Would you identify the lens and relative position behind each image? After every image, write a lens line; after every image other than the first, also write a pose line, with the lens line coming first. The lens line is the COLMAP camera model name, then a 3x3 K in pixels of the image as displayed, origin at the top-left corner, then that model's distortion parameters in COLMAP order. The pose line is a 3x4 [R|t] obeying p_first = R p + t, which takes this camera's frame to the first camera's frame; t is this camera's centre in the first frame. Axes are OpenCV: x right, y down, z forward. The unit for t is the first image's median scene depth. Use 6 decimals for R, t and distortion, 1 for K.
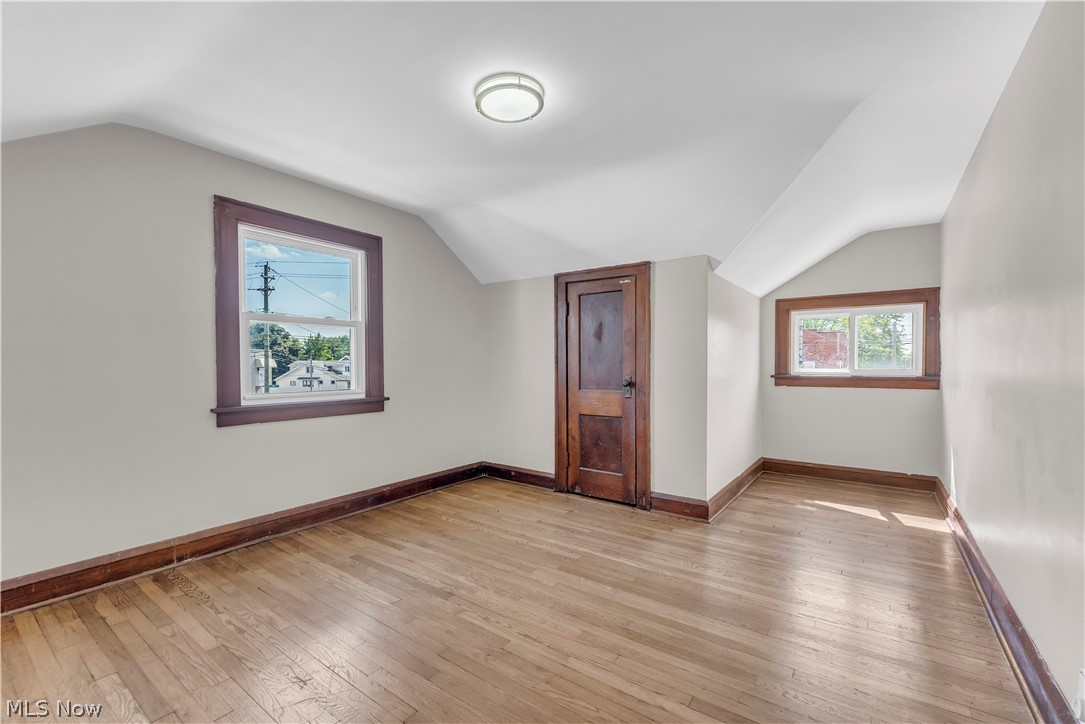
lens RADIAL K [[421.4, 0, 526.9], [0, 421.4, 367.9], [0, 0, 1]] dist [-0.019798, 0.000078]
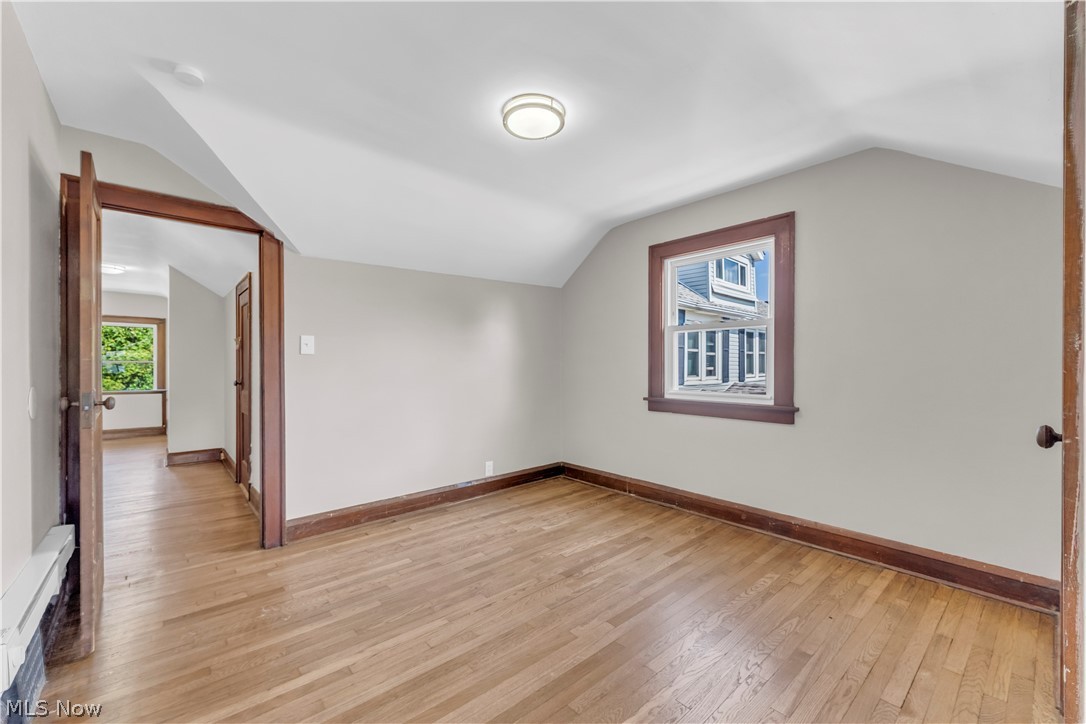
lens RADIAL K [[454.1, 0, 554.0], [0, 454.1, 356.4], [0, 0, 1]] dist [0.001270, -0.000304]
pose [[-0.177308, -0.011001, -0.984094, 0.797519], [-0.006454, 0.999929, -0.010016, -0.022225], [0.984134, 0.004576, -0.177367, 0.920393]]
